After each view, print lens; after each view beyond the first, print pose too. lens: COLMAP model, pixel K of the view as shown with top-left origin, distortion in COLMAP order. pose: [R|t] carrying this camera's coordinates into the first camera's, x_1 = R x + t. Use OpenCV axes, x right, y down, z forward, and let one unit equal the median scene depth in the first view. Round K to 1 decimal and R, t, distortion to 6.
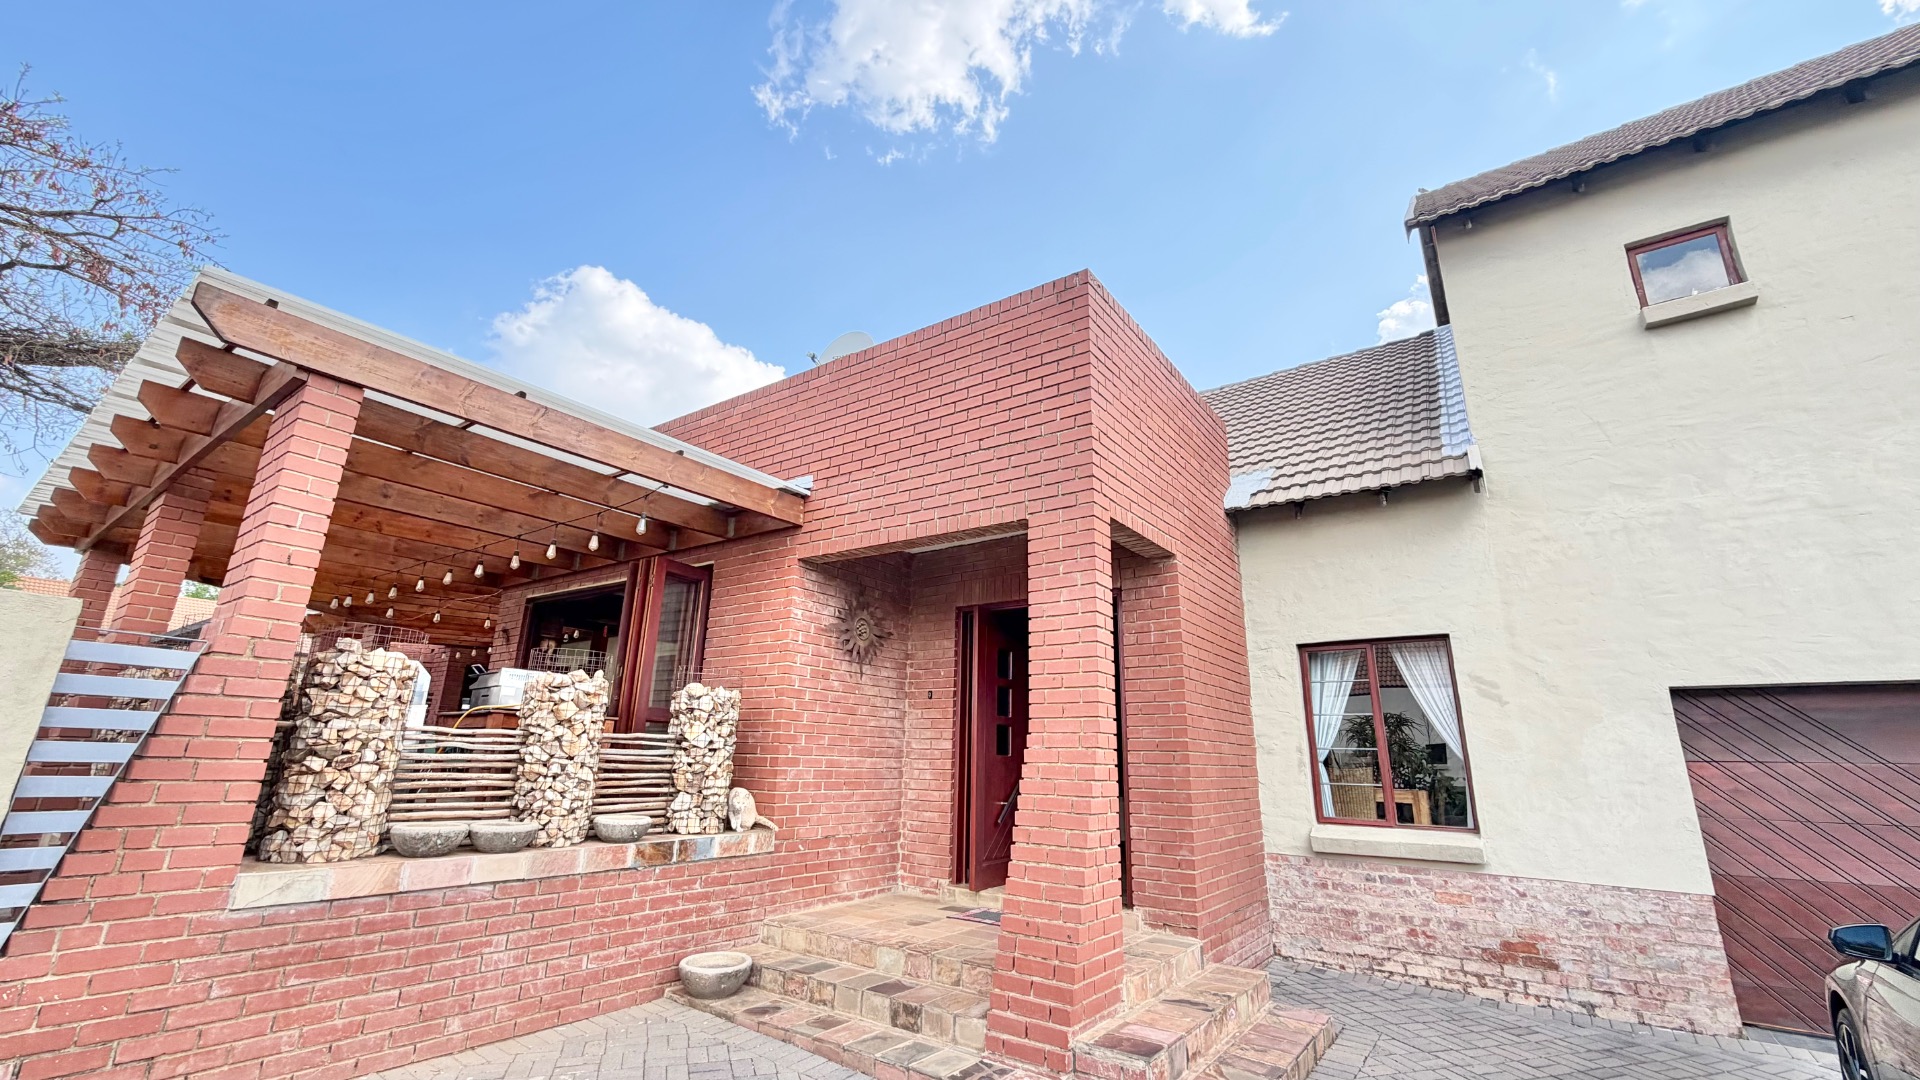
lens RADIAL K [[767.1, 0, 960.0], [0, 767.1, 540.0], [0, 0, 1]] dist [0.000775, 0.000065]
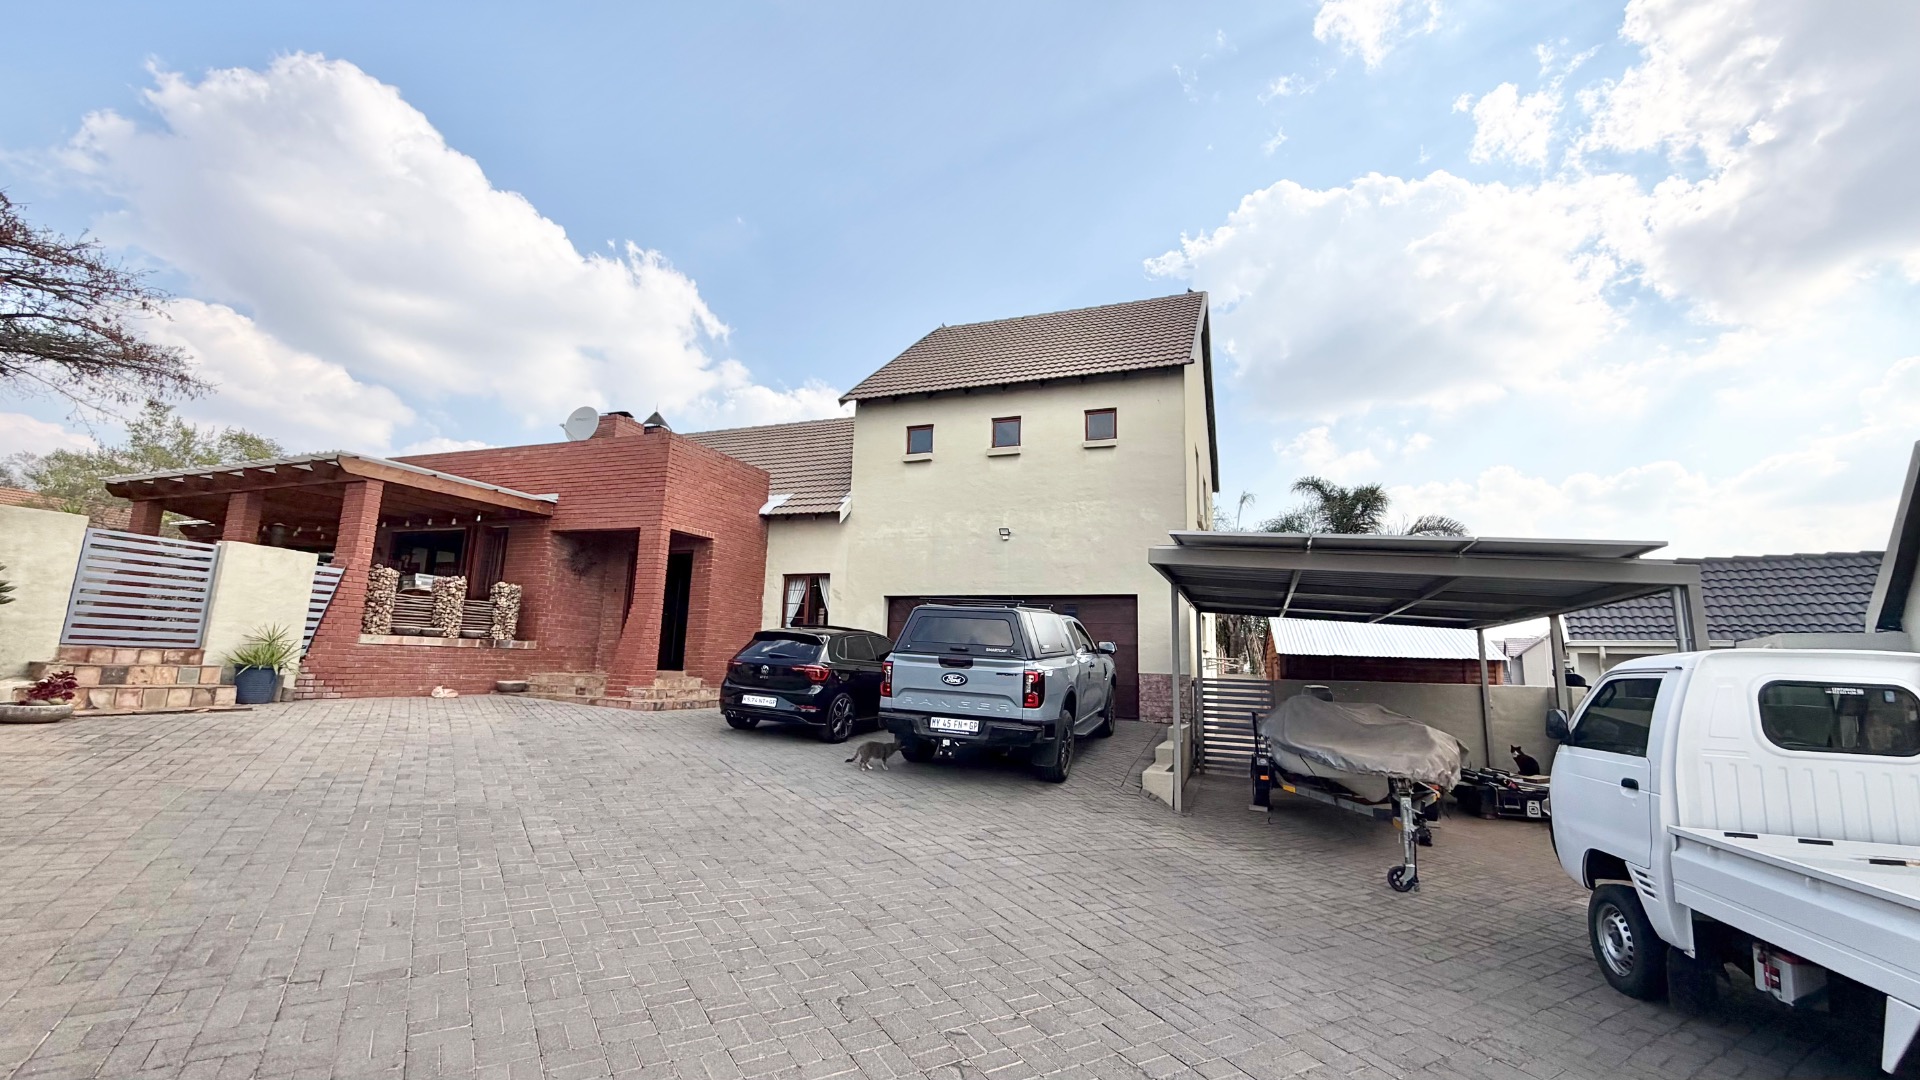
lens RADIAL K [[767.1, 0, 960.0], [0, 767.1, 540.0], [0, 0, 1]] dist [0.000775, 0.000065]
pose [[0.968177, 0.049980, 0.245224, 0.459097], [-0.079843, 0.990337, 0.113388, -0.336981], [-0.237188, -0.129359, 0.962813, -1.670595]]
